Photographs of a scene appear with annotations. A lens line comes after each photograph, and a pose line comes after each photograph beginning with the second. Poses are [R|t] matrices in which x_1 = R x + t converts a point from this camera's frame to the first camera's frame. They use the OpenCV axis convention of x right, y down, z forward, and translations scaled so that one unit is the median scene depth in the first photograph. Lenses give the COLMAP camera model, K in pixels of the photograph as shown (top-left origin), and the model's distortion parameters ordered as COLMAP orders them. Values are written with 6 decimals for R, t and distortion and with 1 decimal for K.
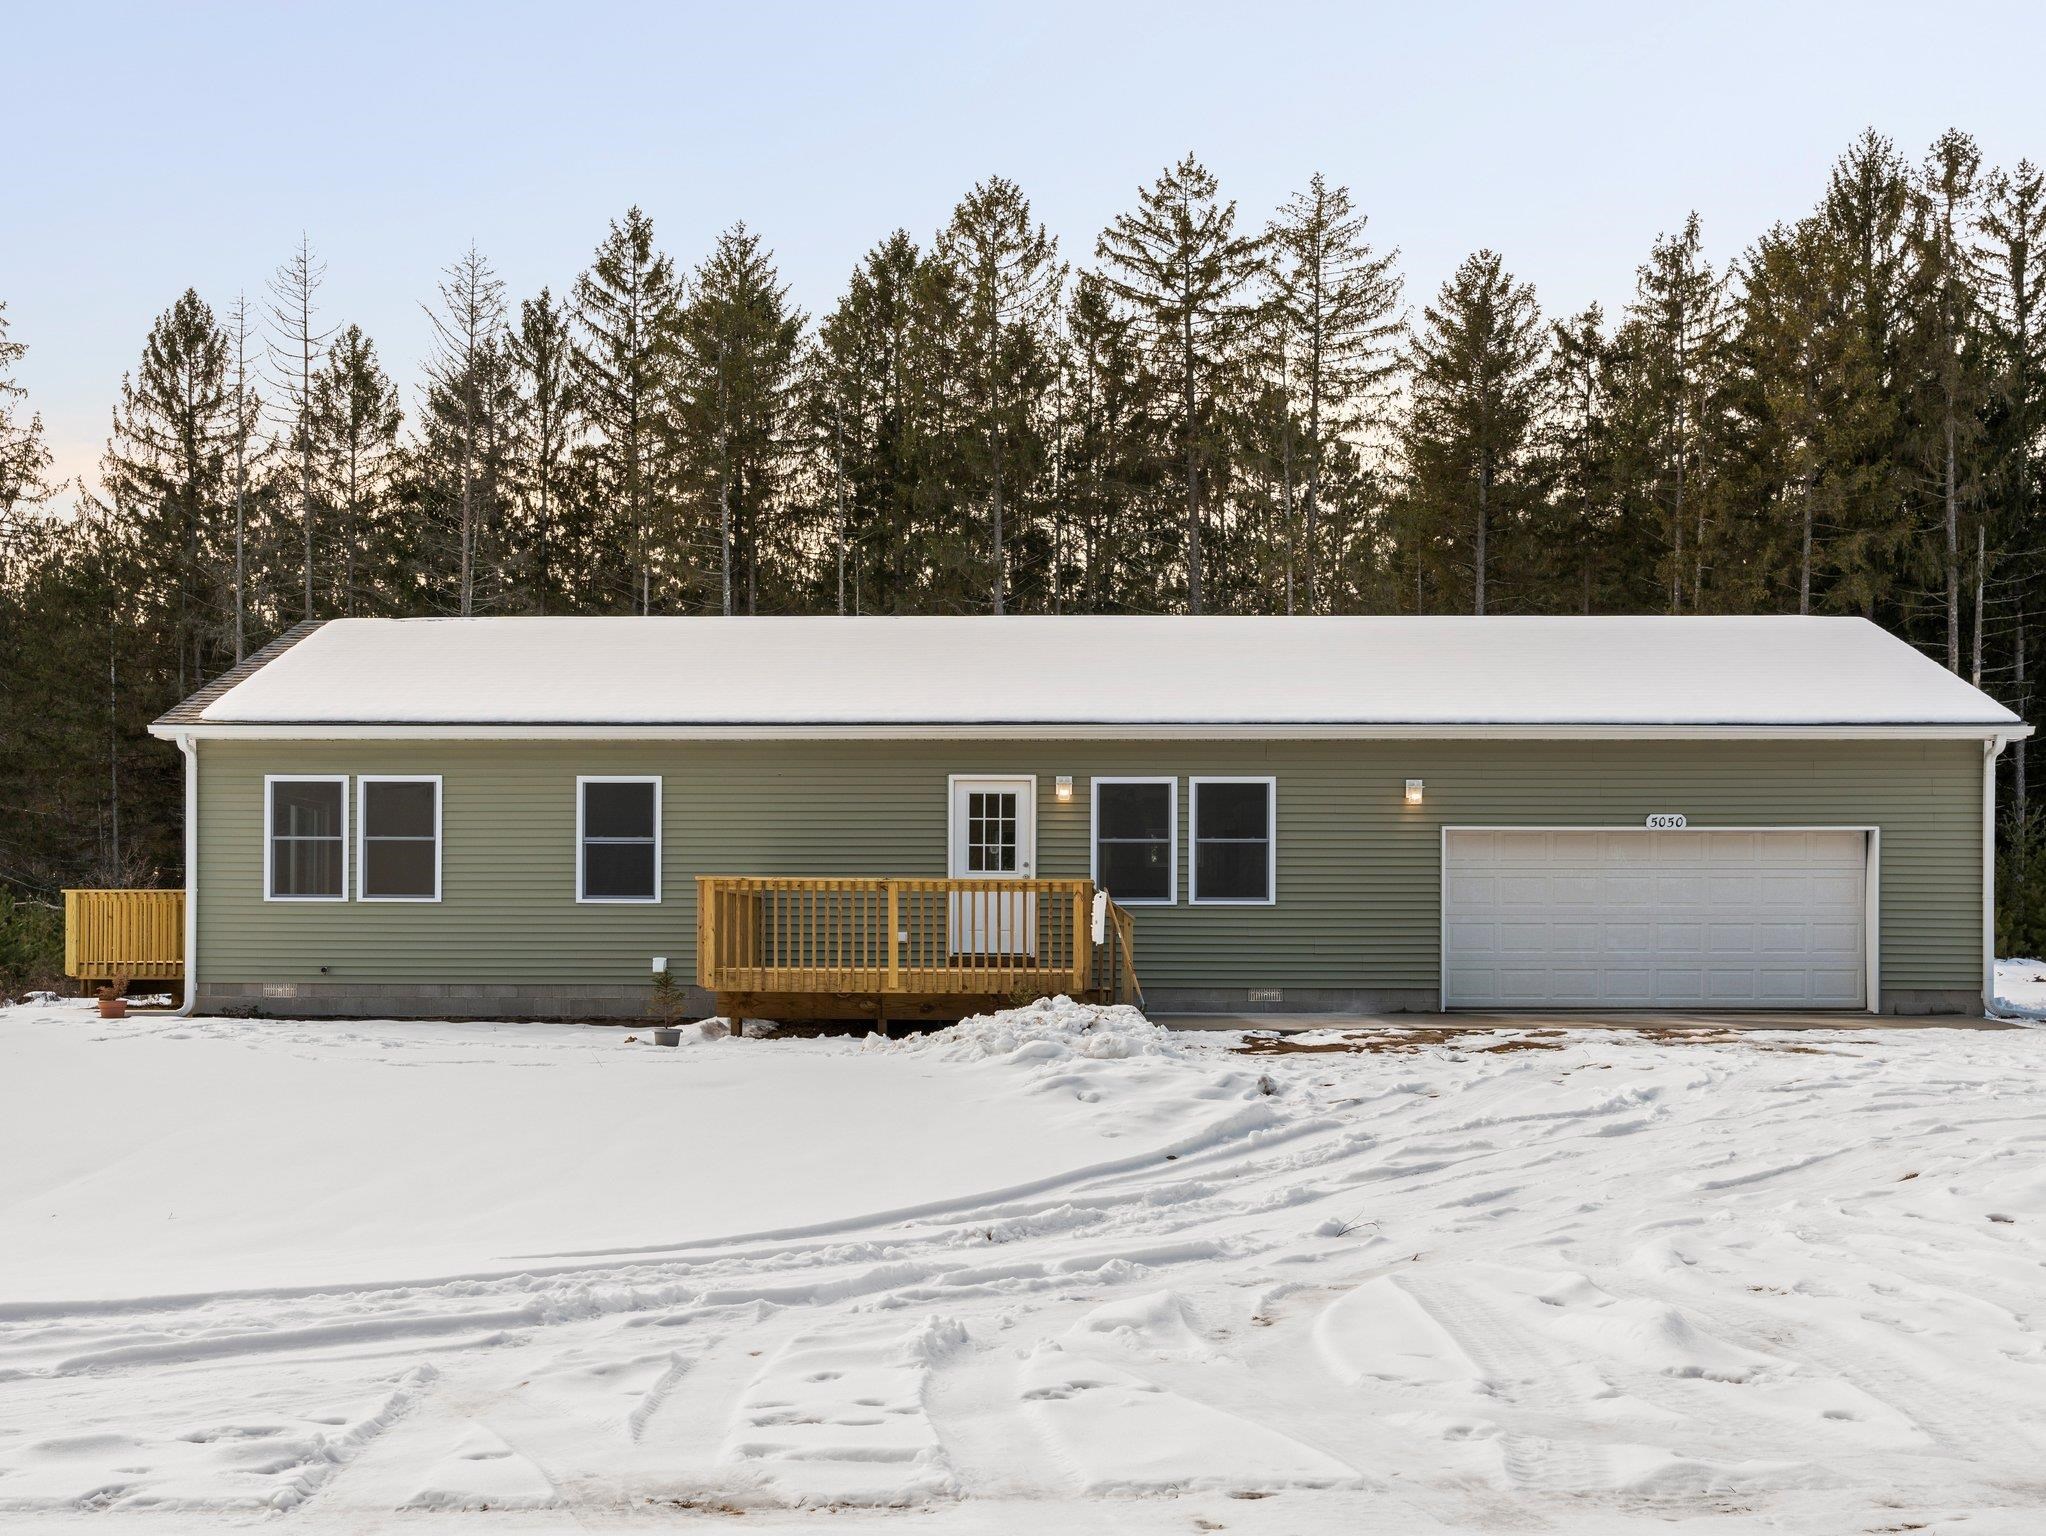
lens RADIAL K [[1934.8, 0, 1023.0], [0, 1934.8, 768.0], [0, 0, 1]] dist [0.010376, 0.005133]
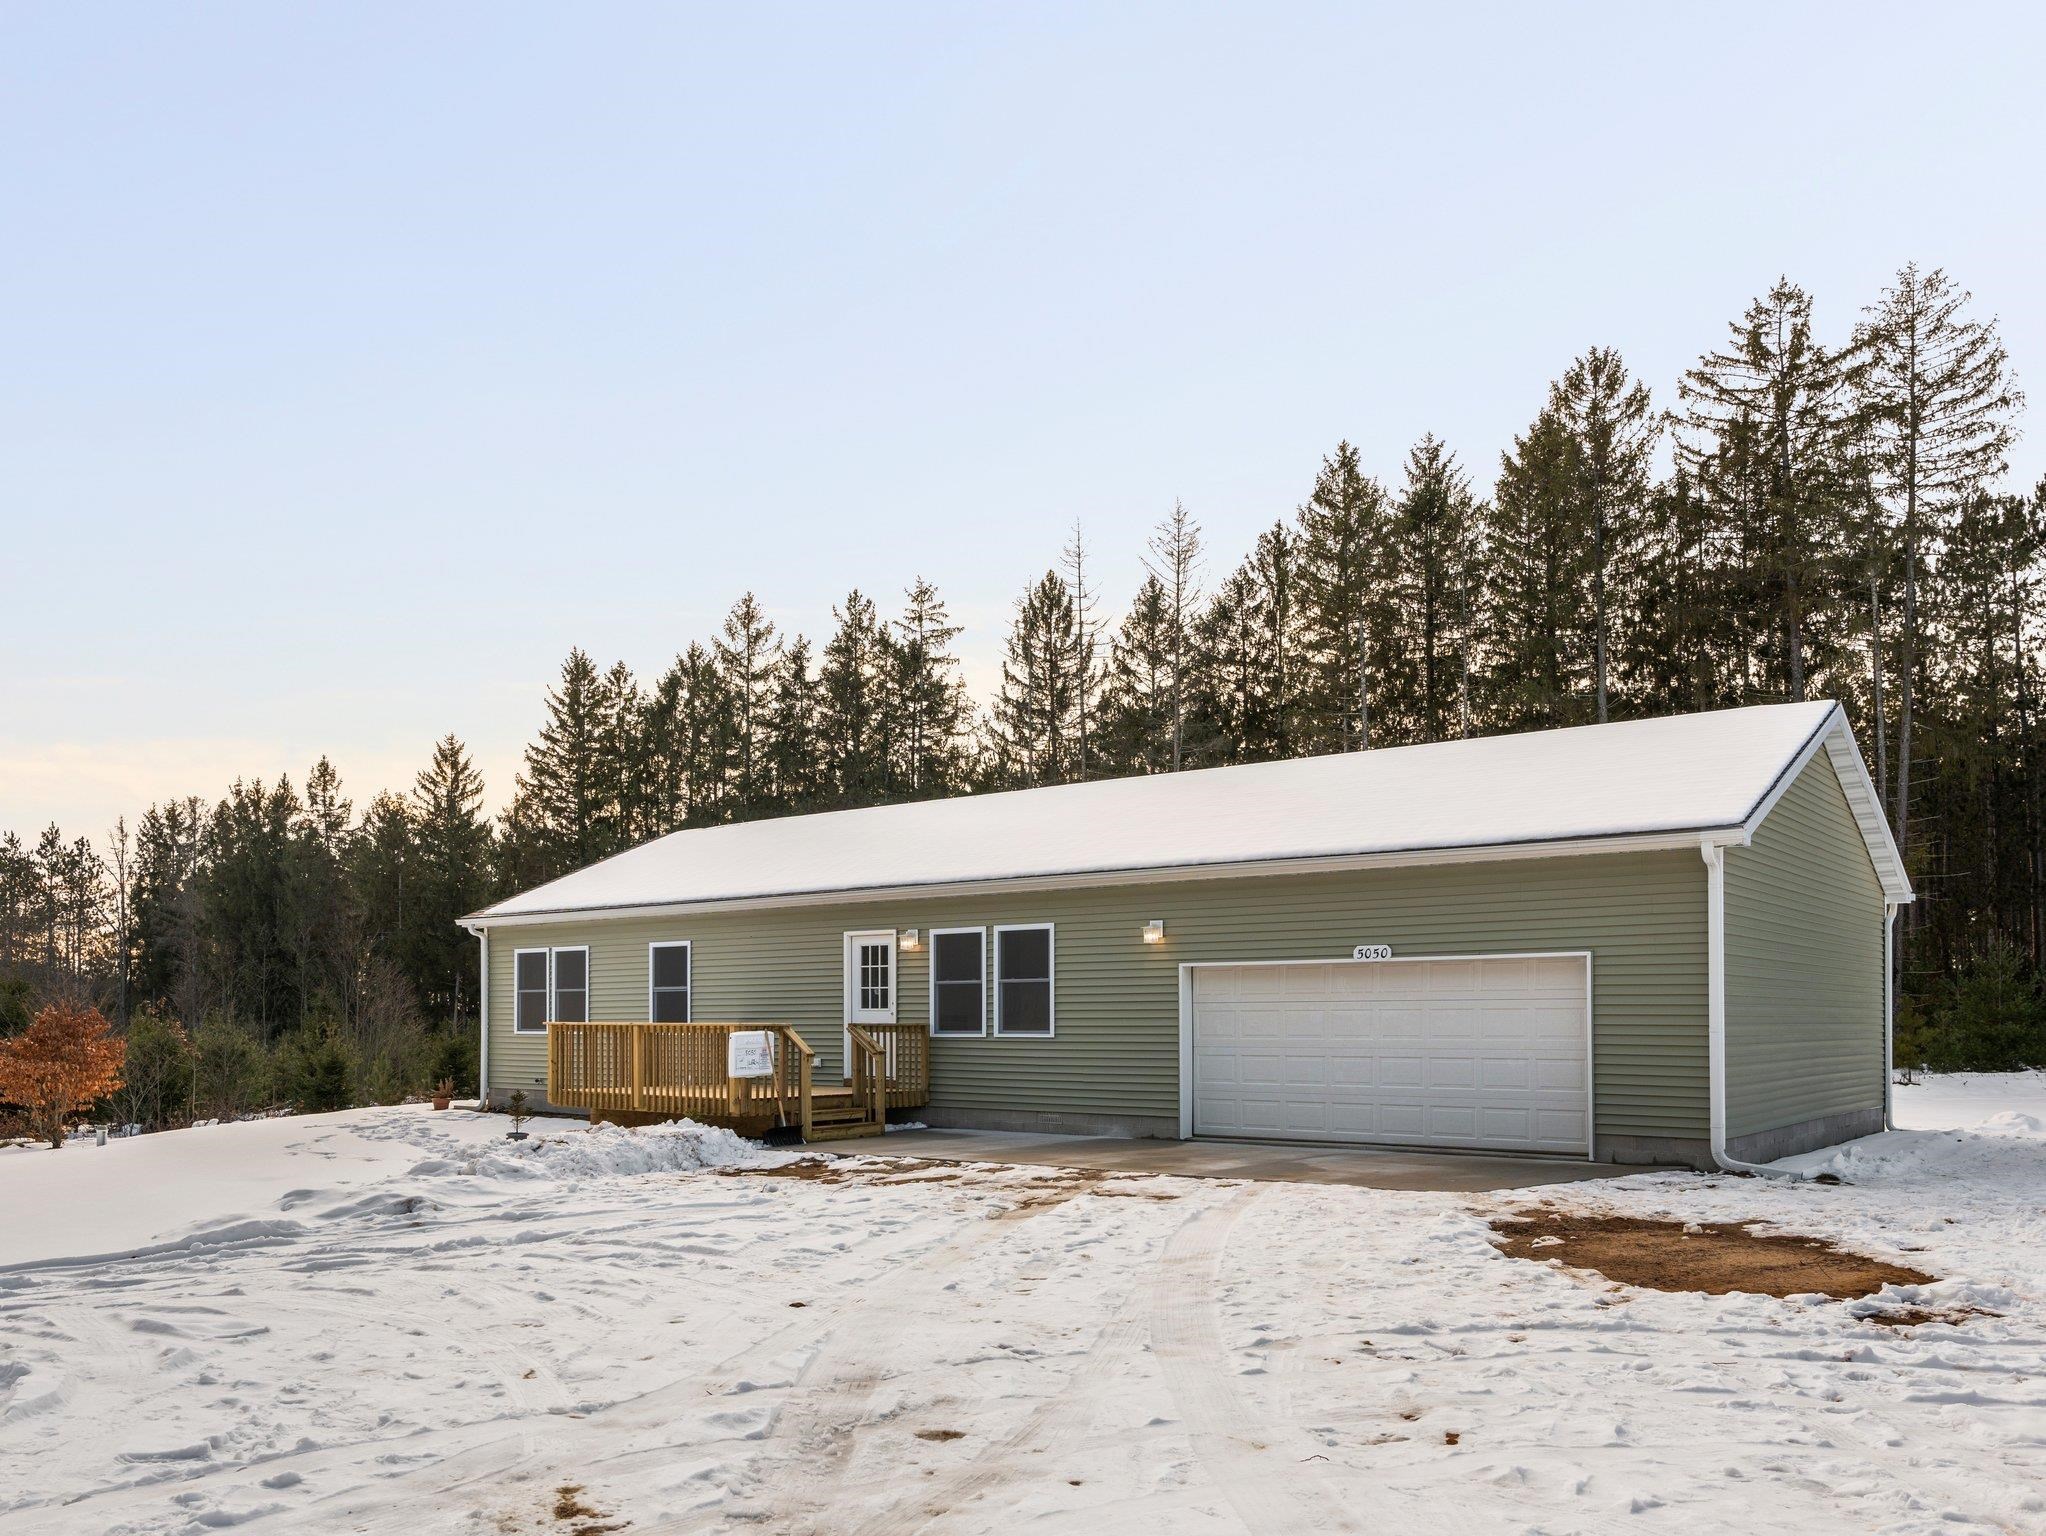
lens RADIAL K [[1620.7, 0, 1024.6], [0, 1620.7, 805.2], [0, 0, 1]] dist [0.002051, 0.004514]
pose [[0.799046, -0.083839, -0.595396, 0.681305], [0.049872, 0.996060, -0.073327, 0.004679], [0.599198, 0.028898, 0.800079, 0.236782]]
